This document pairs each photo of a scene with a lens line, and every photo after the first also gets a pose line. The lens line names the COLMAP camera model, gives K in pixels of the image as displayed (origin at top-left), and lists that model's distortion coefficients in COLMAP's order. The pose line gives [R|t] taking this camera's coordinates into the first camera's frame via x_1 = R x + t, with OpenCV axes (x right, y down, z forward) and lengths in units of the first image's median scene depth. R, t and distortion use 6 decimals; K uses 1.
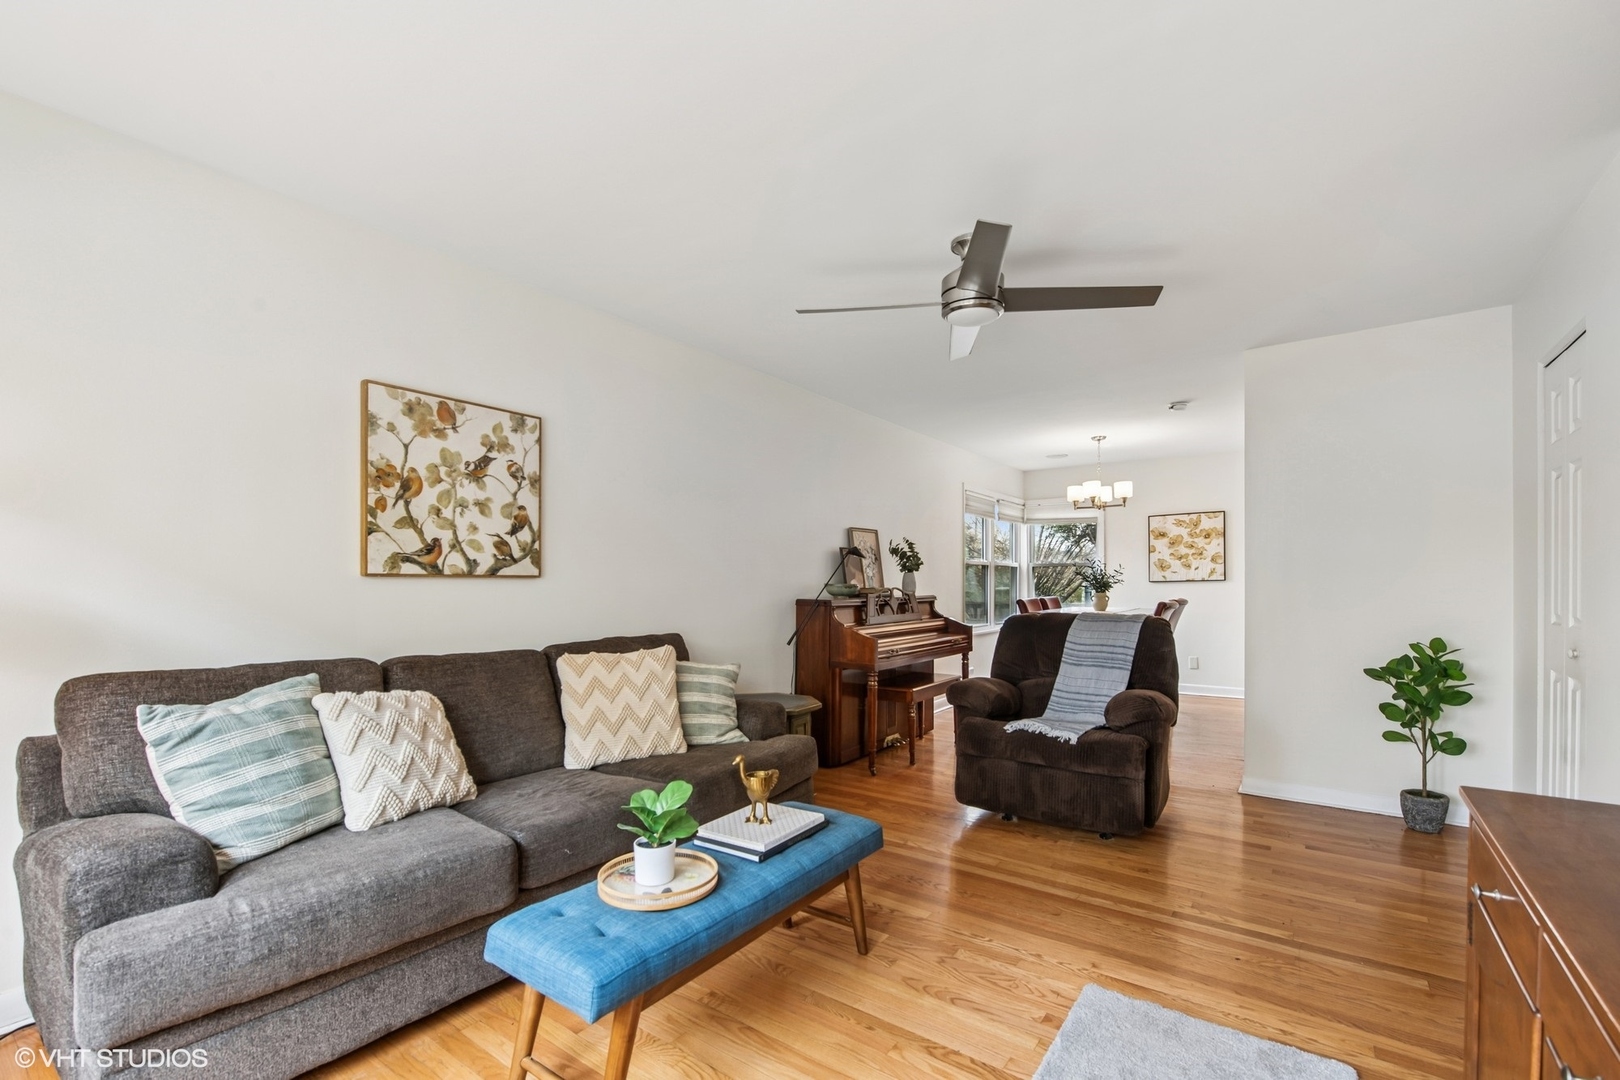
lens RADIAL K [[693.4, 0, 815.7], [0, 693.4, 585.9], [0, 0, 1]] dist [-0.003840, -0.002063]
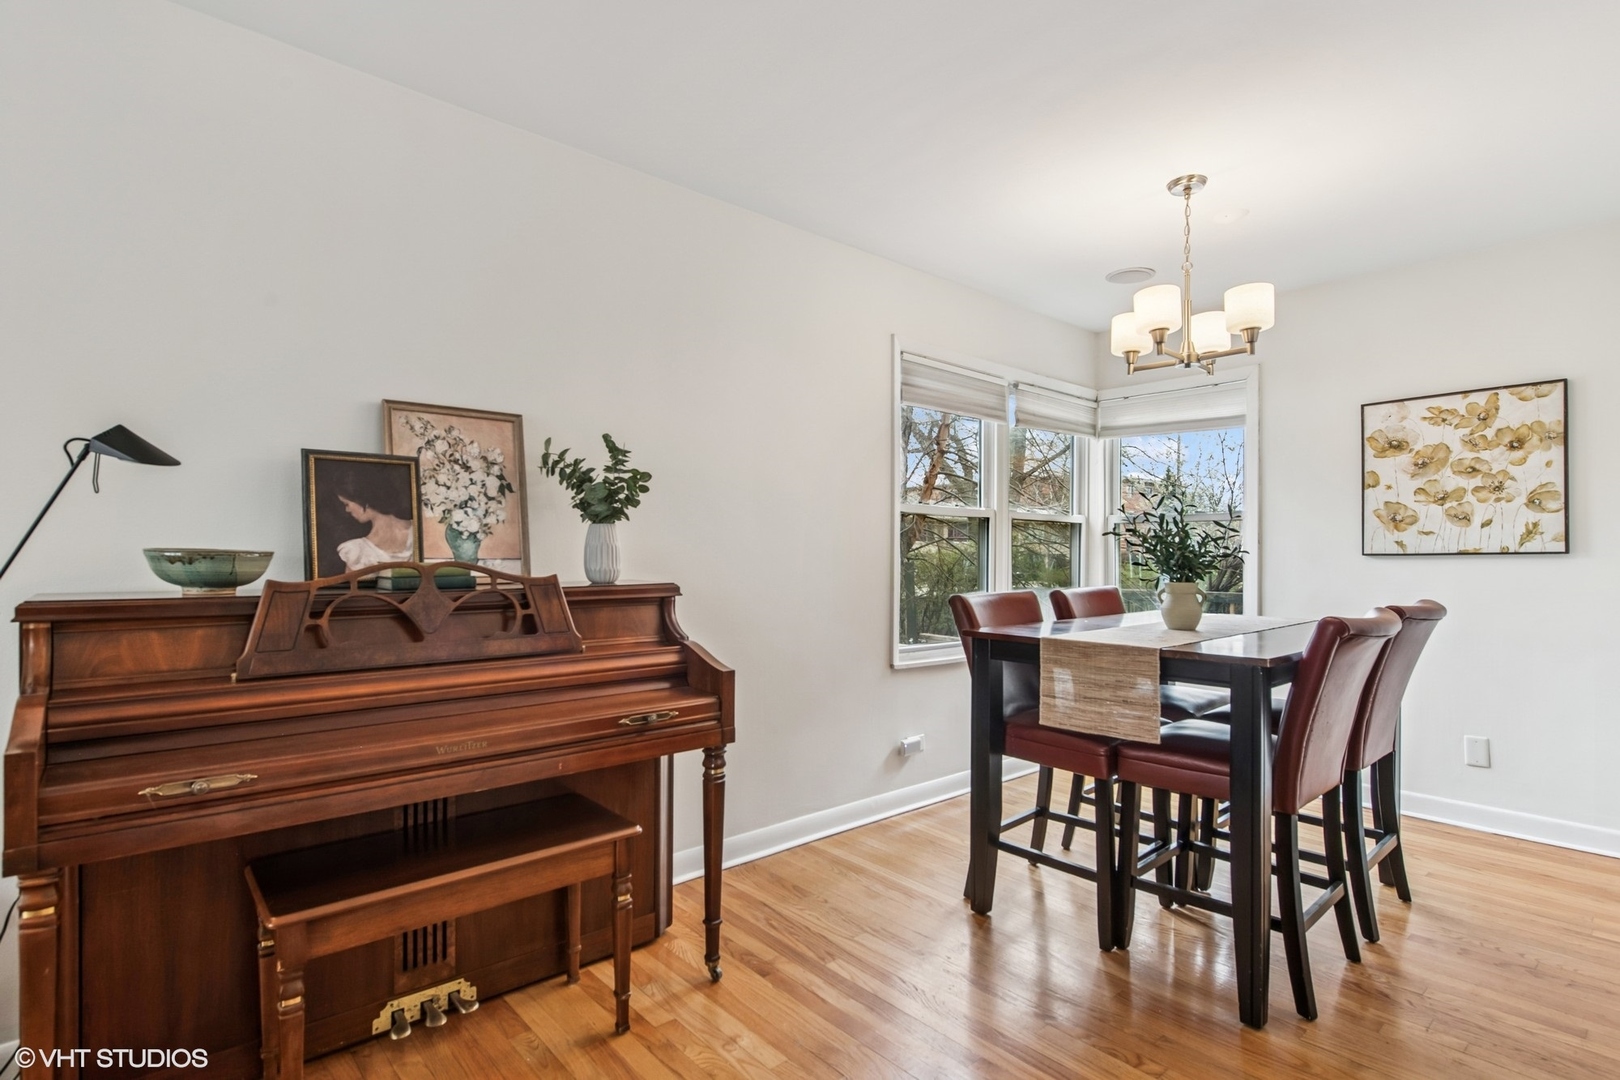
lens RADIAL K [[807.6, 0, 813.7], [0, 807.6, 548.8], [0, 0, 1]] dist [-0.004802, -0.001443]
pose [[0.975658, 0.007633, -0.219165, 0.271365], [-0.010020, 0.999902, -0.009781, -0.001805], [0.219069, 0.011739, 0.975639, 0.457503]]
